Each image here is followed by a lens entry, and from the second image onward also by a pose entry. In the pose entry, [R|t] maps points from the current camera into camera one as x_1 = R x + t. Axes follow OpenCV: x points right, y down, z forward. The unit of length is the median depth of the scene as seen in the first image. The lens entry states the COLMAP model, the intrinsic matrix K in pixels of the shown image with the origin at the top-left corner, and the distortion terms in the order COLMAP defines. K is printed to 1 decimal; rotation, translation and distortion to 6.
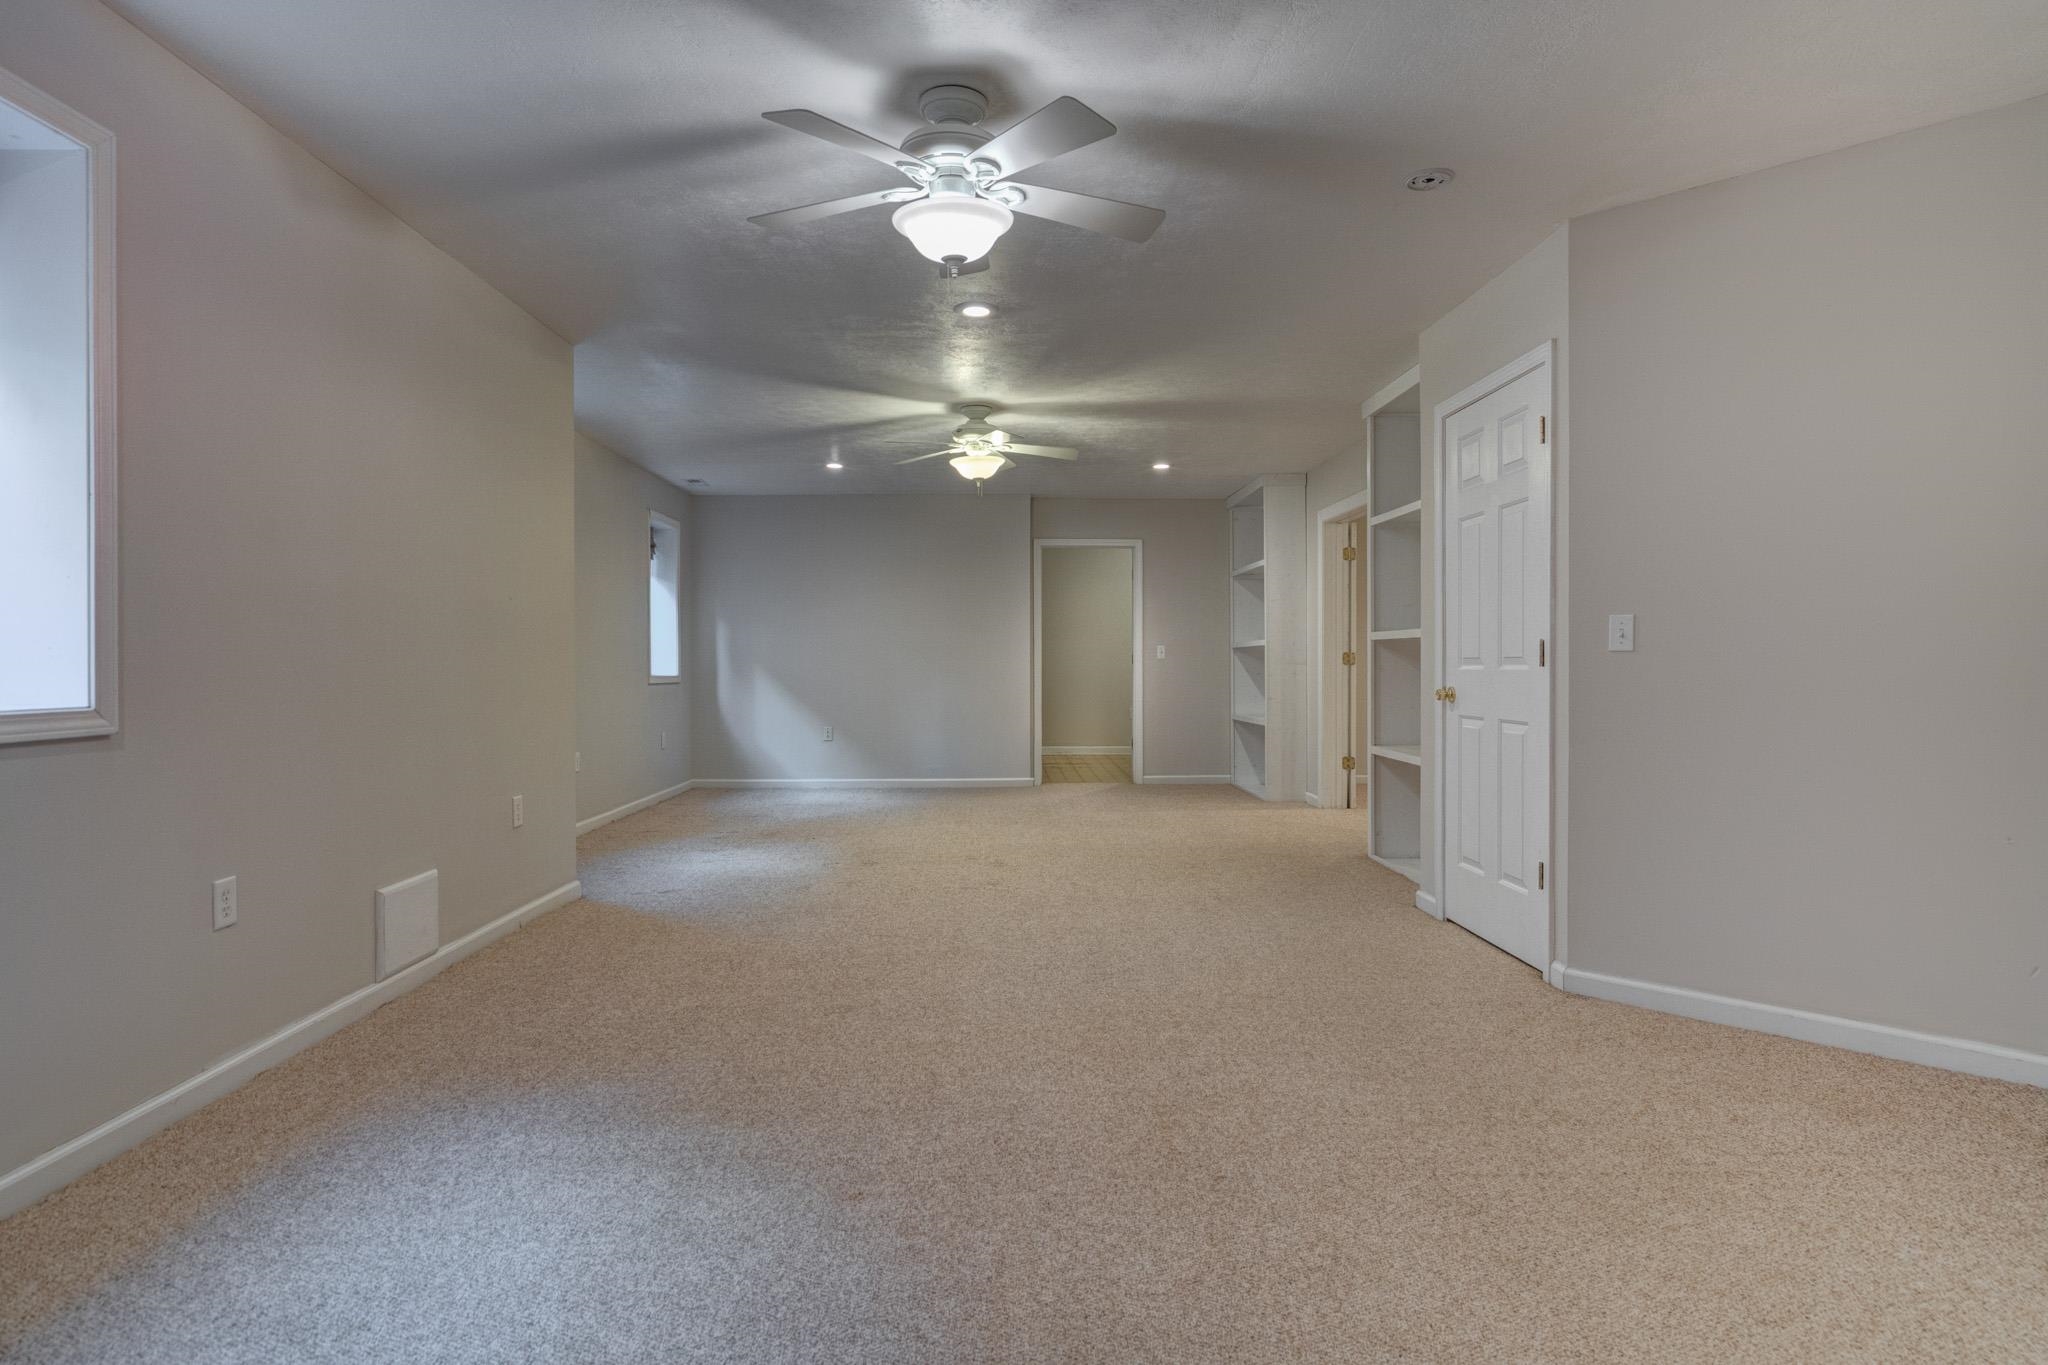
lens RADIAL K [[1037.2, 0, 1033.3], [0, 1037.2, 675.2], [0, 0, 1]] dist [0.012207, -0.001519]
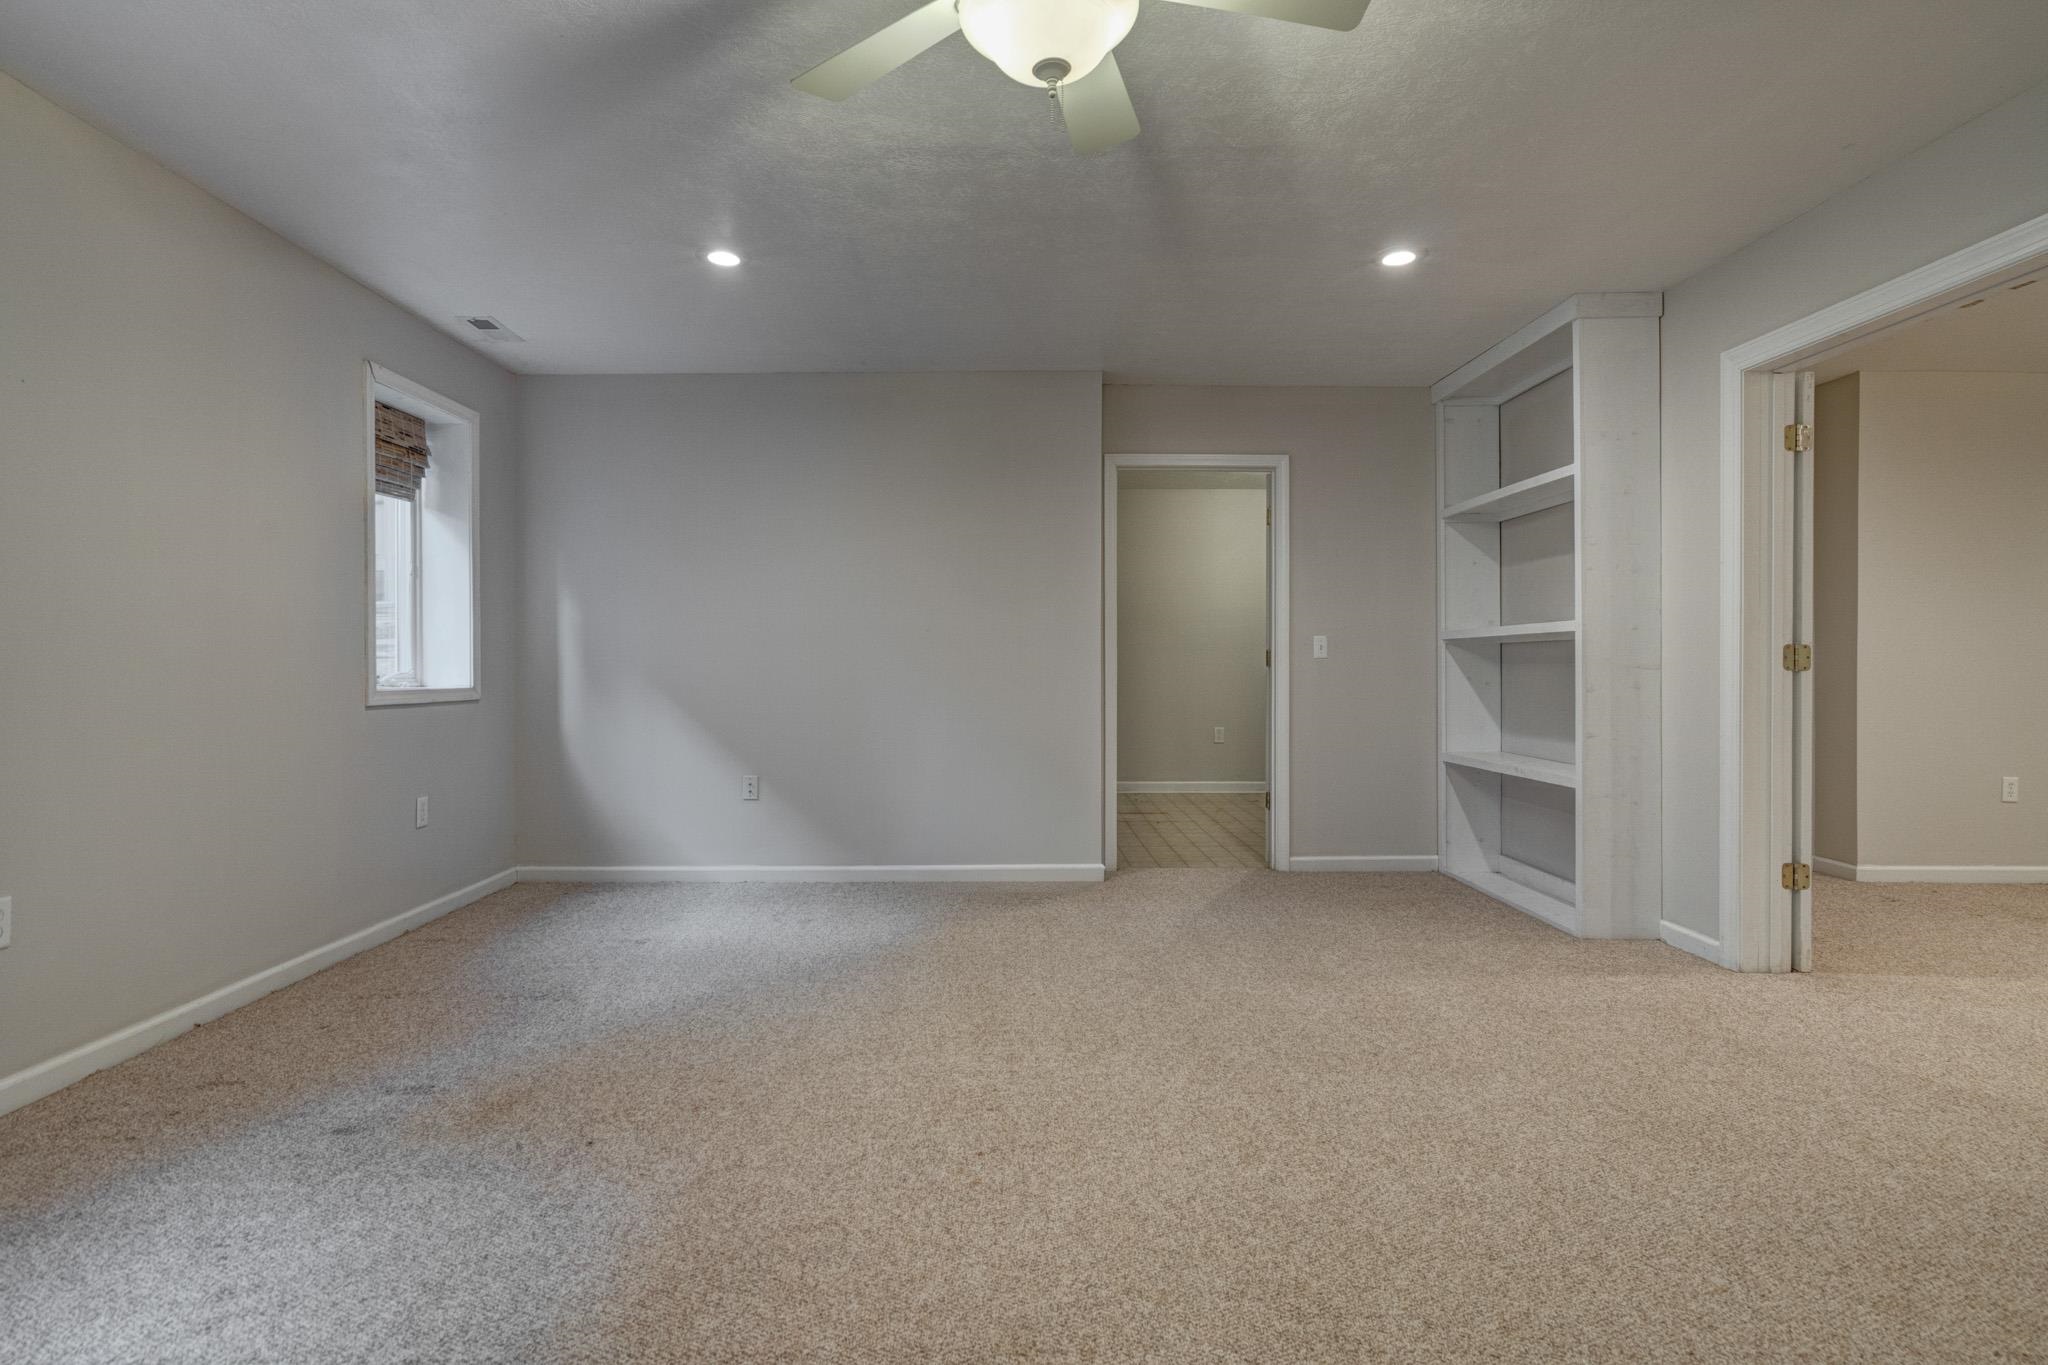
lens RADIAL K [[1030.2, 0, 1015.1], [0, 1030.2, 679.4], [0, 0, 1]] dist [0.003859, 0.001673]
pose [[0.999652, 0.001234, -0.026344, -0.038467], [-0.001141, 0.999993, 0.003534, -0.006476], [0.026348, -0.003503, 0.999647, 0.467488]]
